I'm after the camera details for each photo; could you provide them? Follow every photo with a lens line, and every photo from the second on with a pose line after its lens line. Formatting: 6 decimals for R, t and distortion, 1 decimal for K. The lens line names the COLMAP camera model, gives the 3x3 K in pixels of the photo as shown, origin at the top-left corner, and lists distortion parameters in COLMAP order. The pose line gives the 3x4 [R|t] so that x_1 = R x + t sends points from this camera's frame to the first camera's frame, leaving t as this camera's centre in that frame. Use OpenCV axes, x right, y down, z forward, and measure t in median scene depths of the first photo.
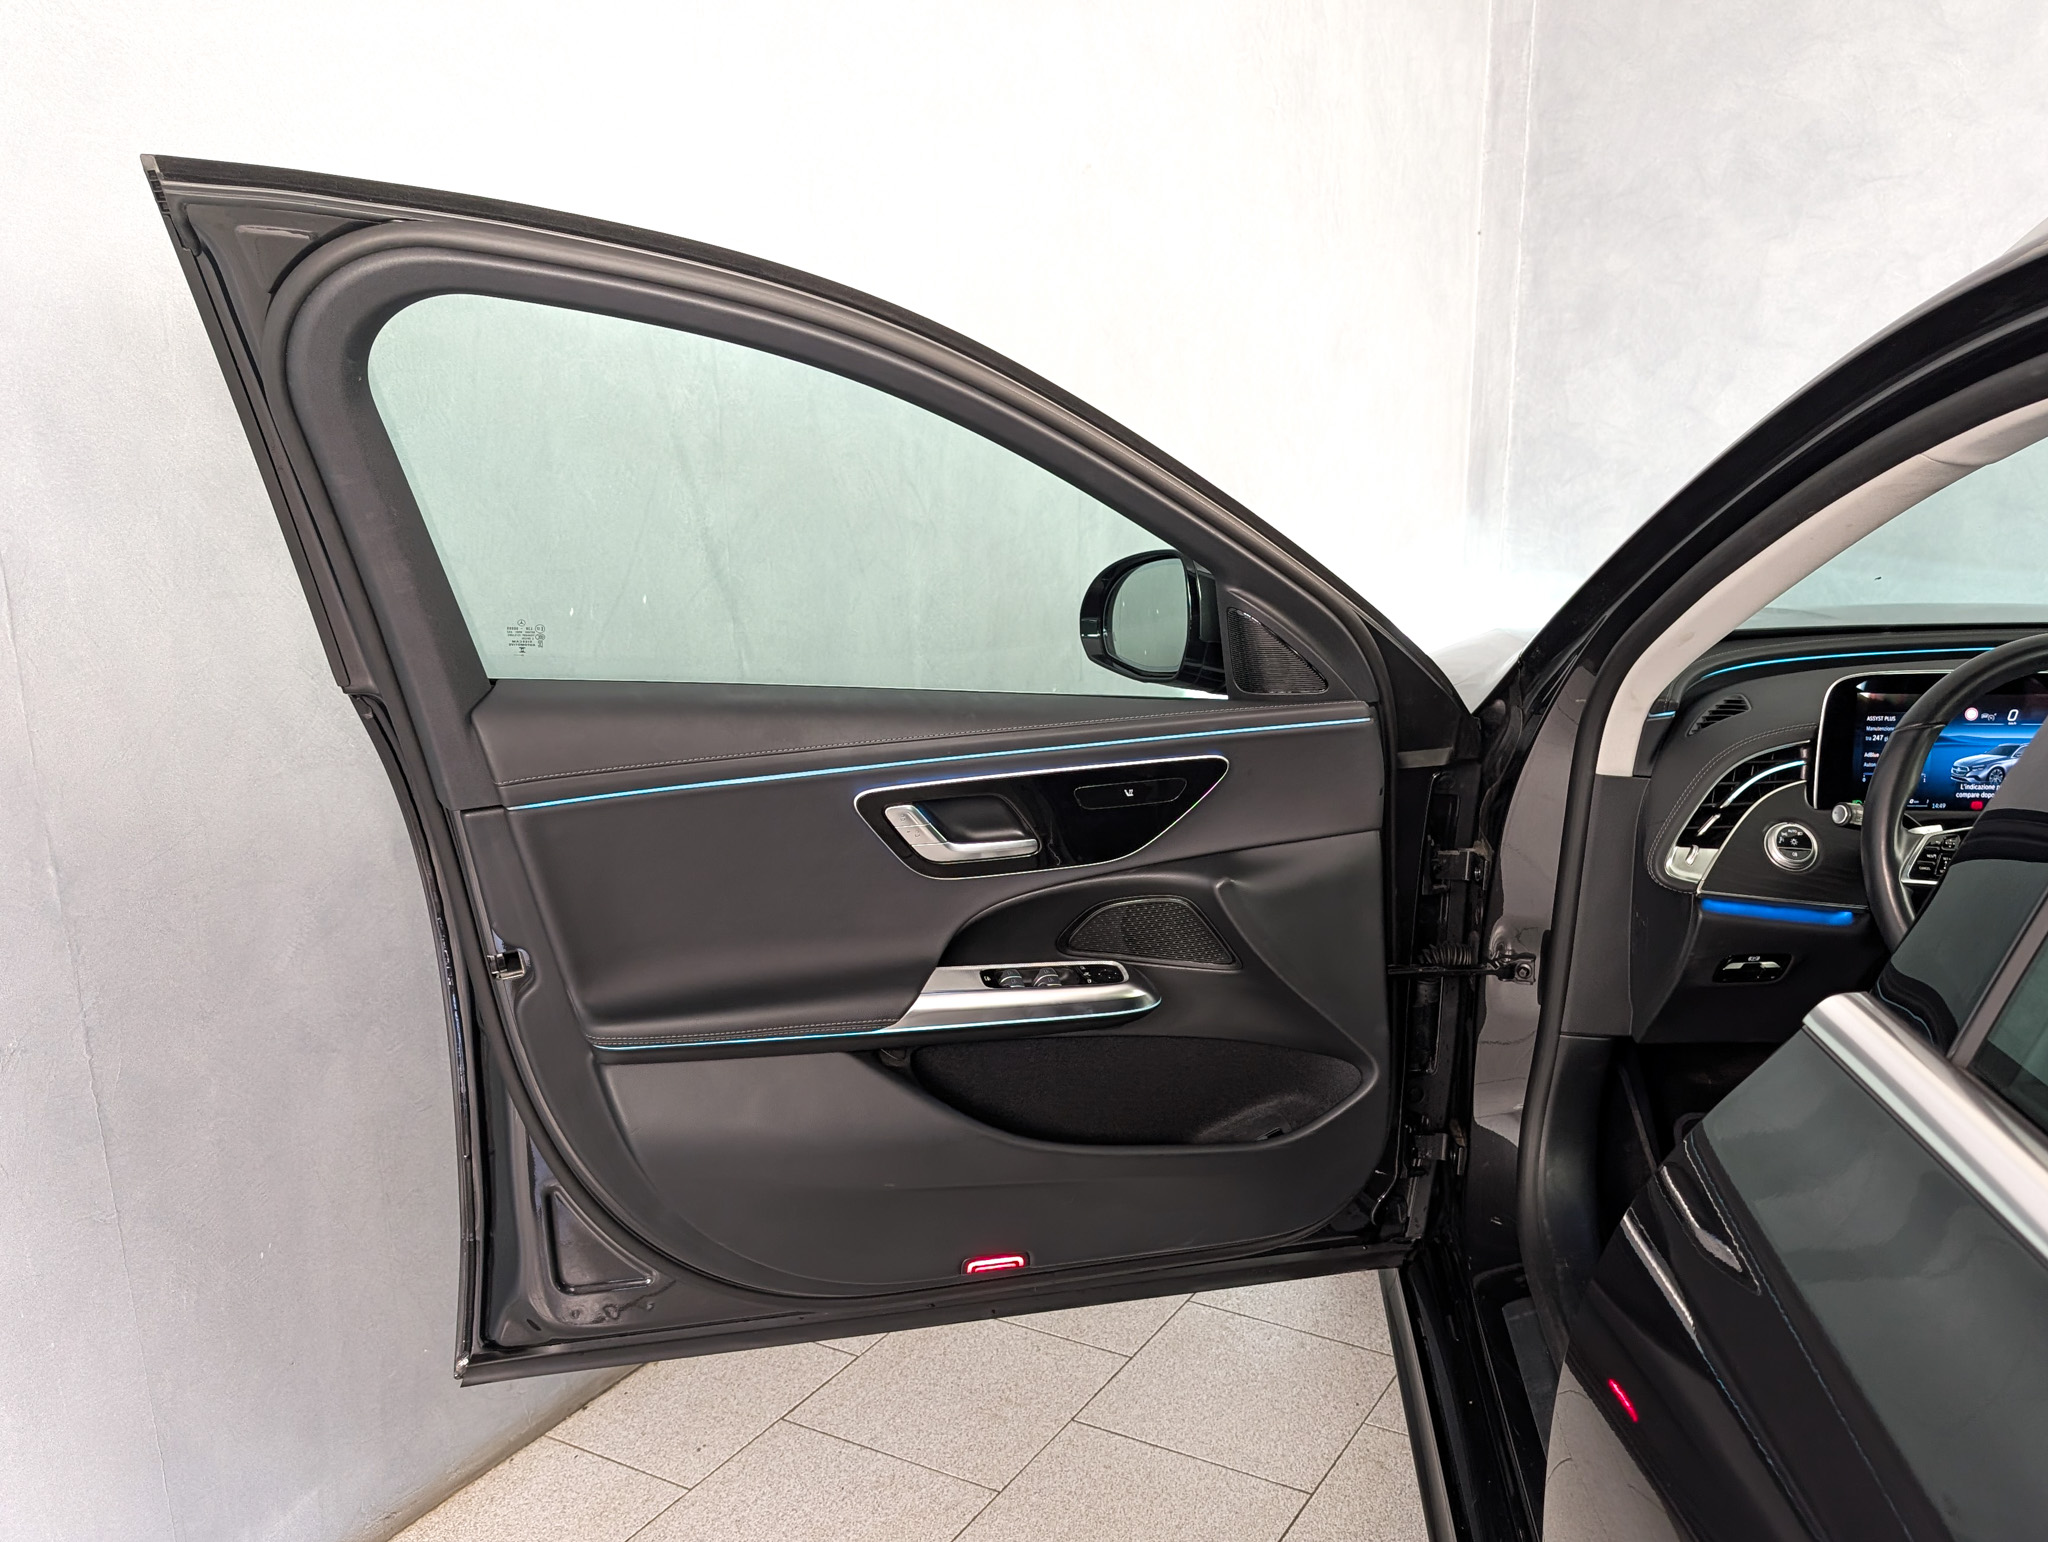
lens RADIAL K [[1722.0, 0, 1156.1], [0, 1722.0, 885.2], [0, 0, 1]] dist [-0.000918, 0.015676]
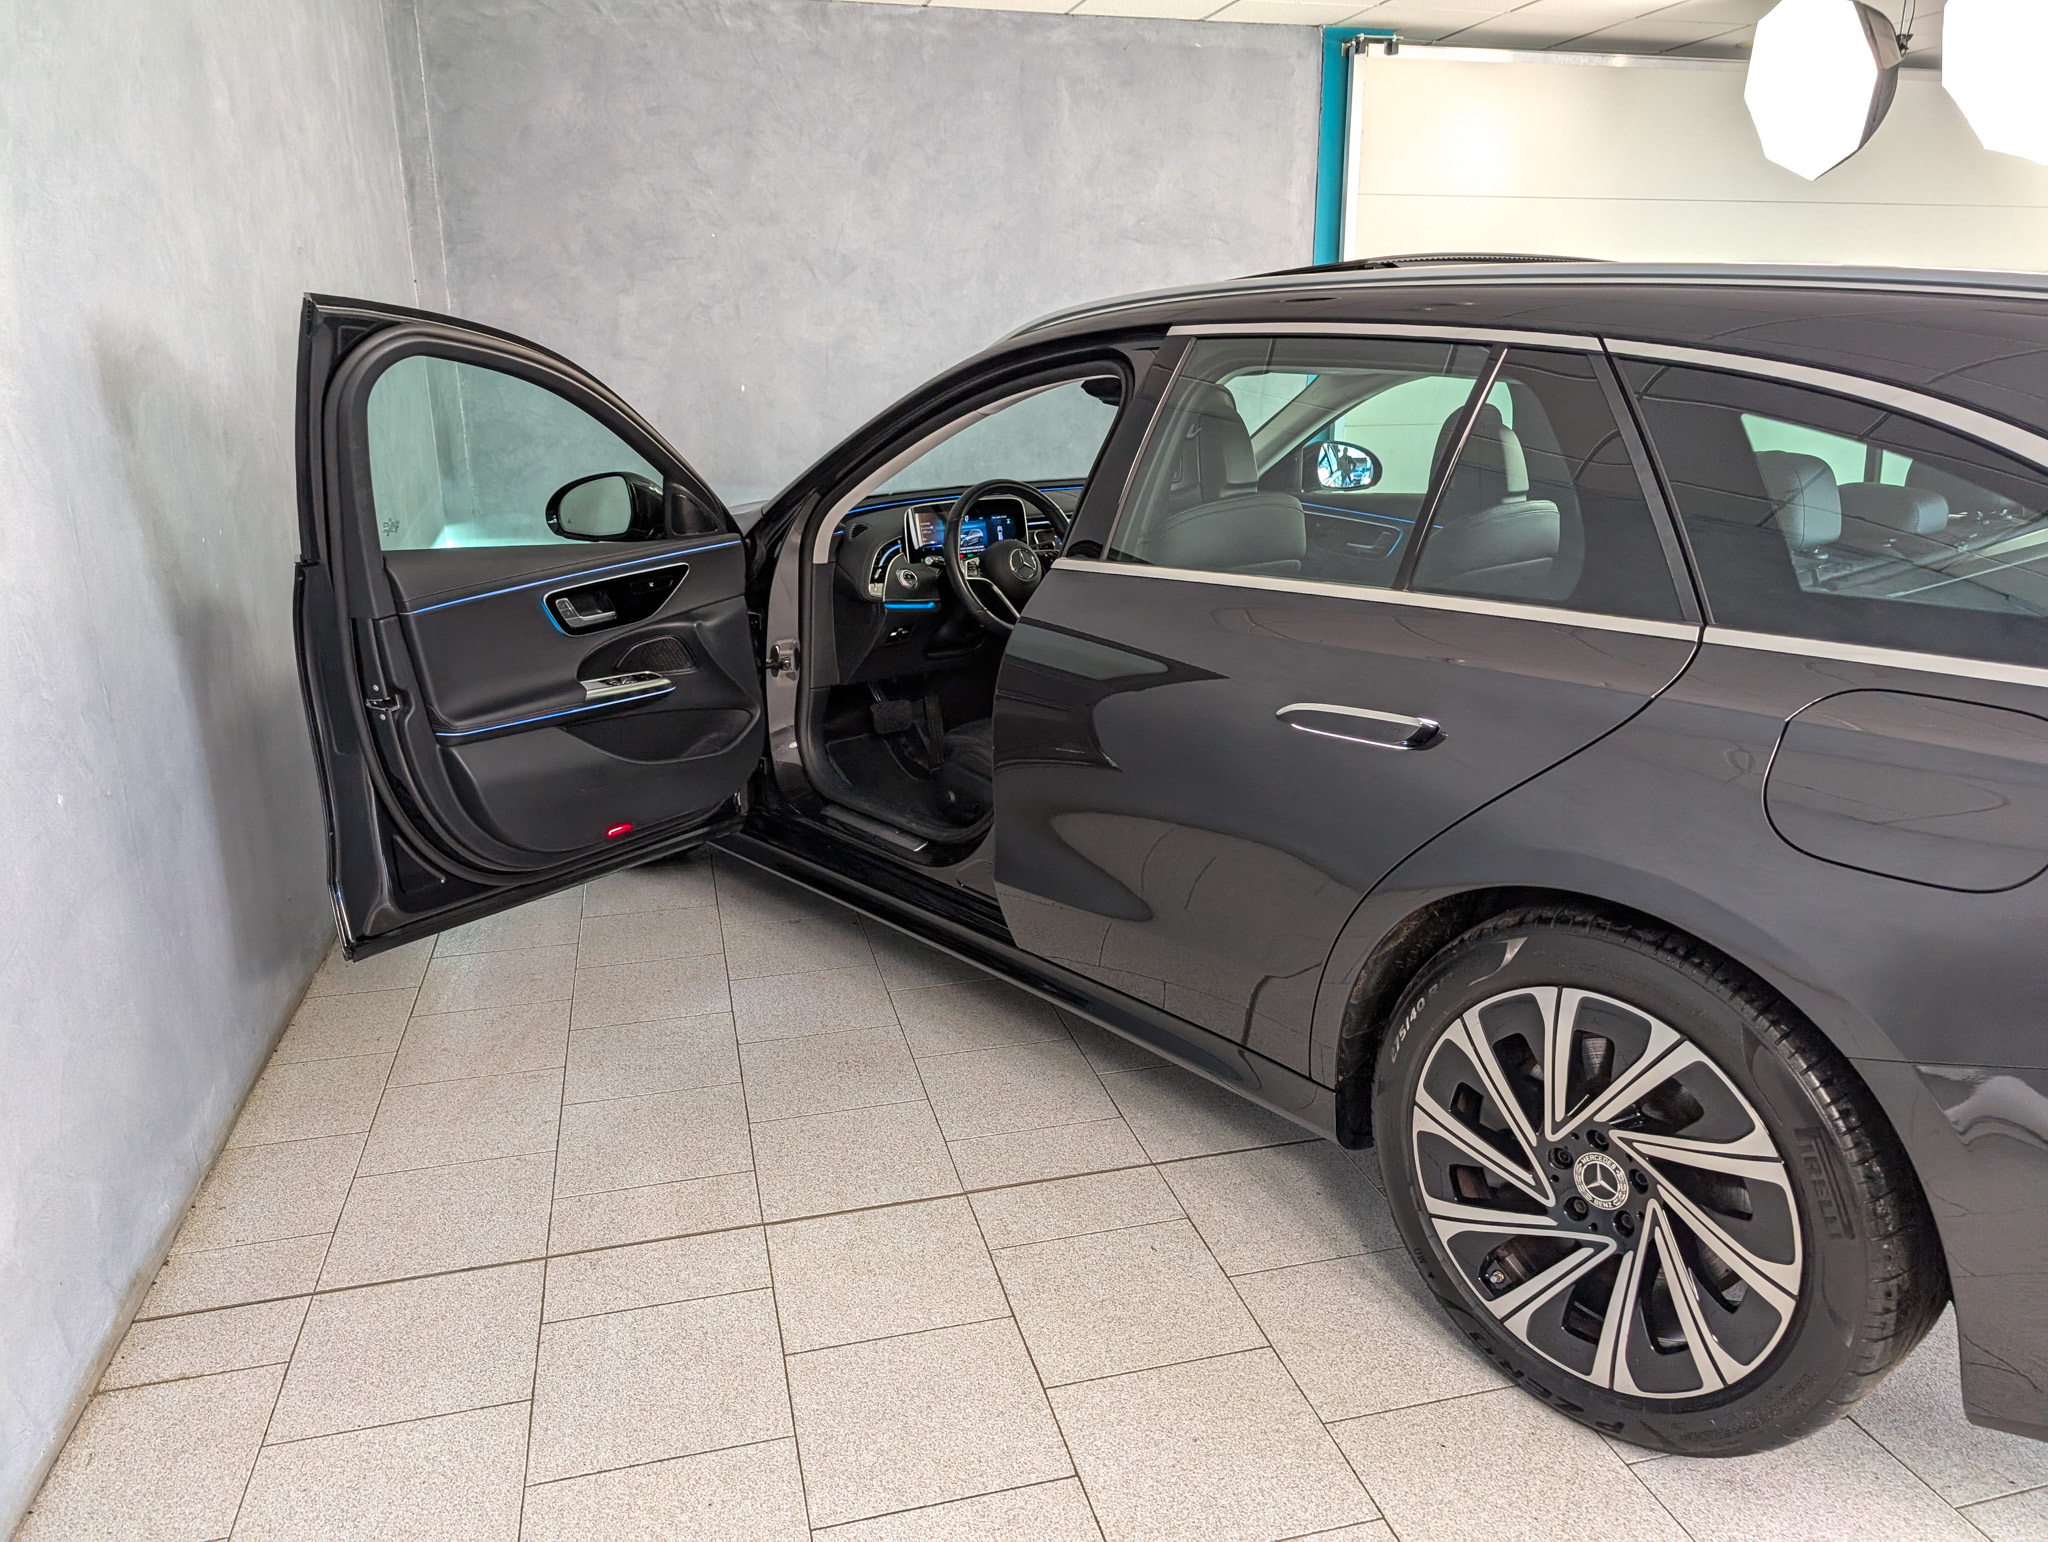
lens RADIAL K [[1479.2, 0, 1024.0], [0, 1479.2, 771.0], [0, 0, 1]] dist [0.002039, 0.003696]
pose [[0.747059, -0.182483, 0.639220, -0.797063], [0.198375, 0.978968, 0.047631, 0.158296], [-0.634468, 0.091222, 0.767547, -0.595625]]
